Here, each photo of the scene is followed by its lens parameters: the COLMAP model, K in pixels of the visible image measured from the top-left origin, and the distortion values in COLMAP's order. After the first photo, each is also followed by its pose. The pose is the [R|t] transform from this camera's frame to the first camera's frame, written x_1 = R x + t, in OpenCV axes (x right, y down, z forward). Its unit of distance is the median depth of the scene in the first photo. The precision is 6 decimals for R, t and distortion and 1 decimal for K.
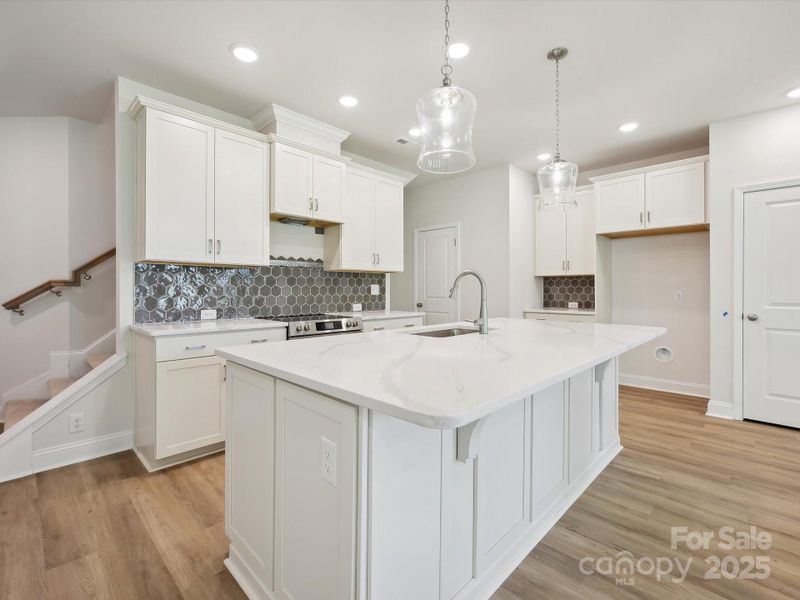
lens RADIAL K [[366.9, 0, 399.8], [0, 366.9, 292.2], [0, 0, 1]] dist [-0.002784, 0.001518]
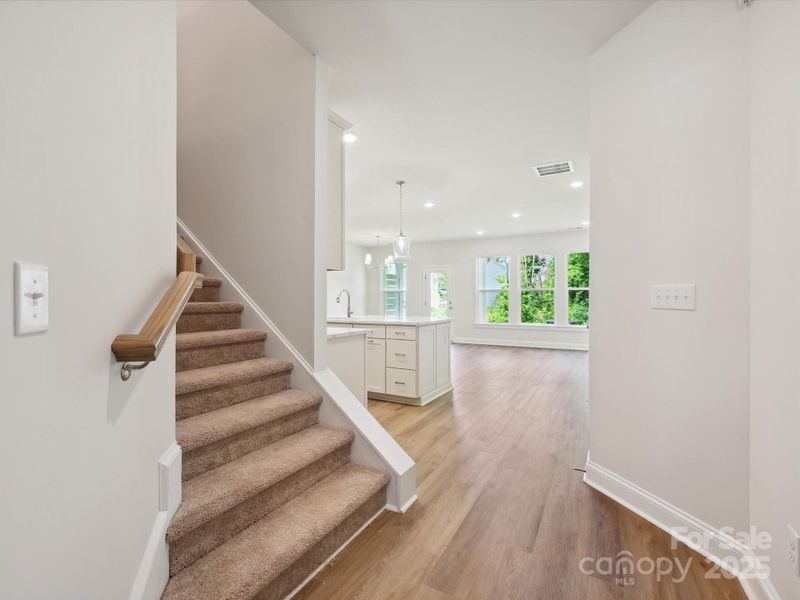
lens RADIAL K [[366.9, 0, 399.0], [0, 366.9, 301.5], [0, 0, 1]] dist [-0.002784, 0.001518]
pose [[-0.255453, -0.005726, 0.966805, -1.267529], [0.009320, 0.999921, 0.008384, -0.001718], [-0.966777, 0.011152, -0.255379, 0.788666]]
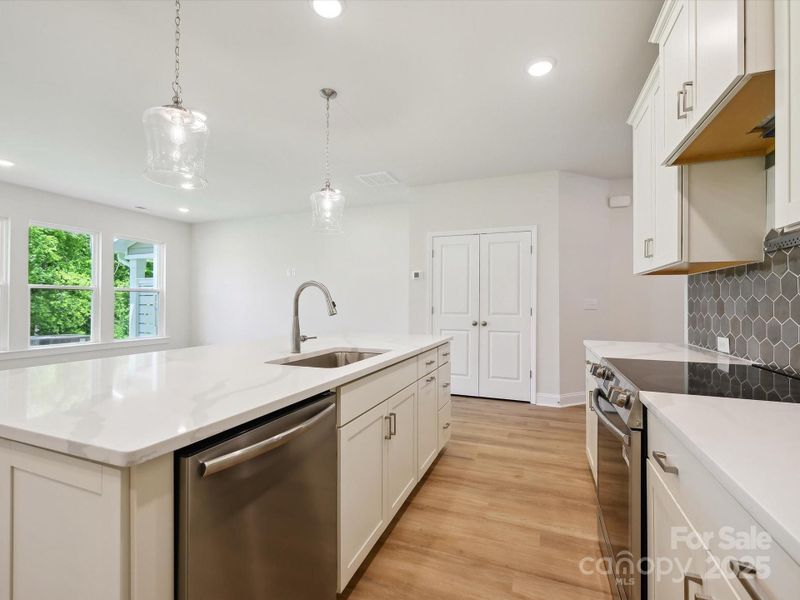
lens RADIAL K [[366.9, 0, 397.3], [0, 366.9, 298.9], [0, 0, 1]] dist [-0.002784, 0.001518]
pose [[-0.922421, -0.009584, -0.386067, 0.216046], [-0.008772, 0.999954, -0.003864, -0.010934], [0.386086, -0.000178, -0.922463, 1.186810]]
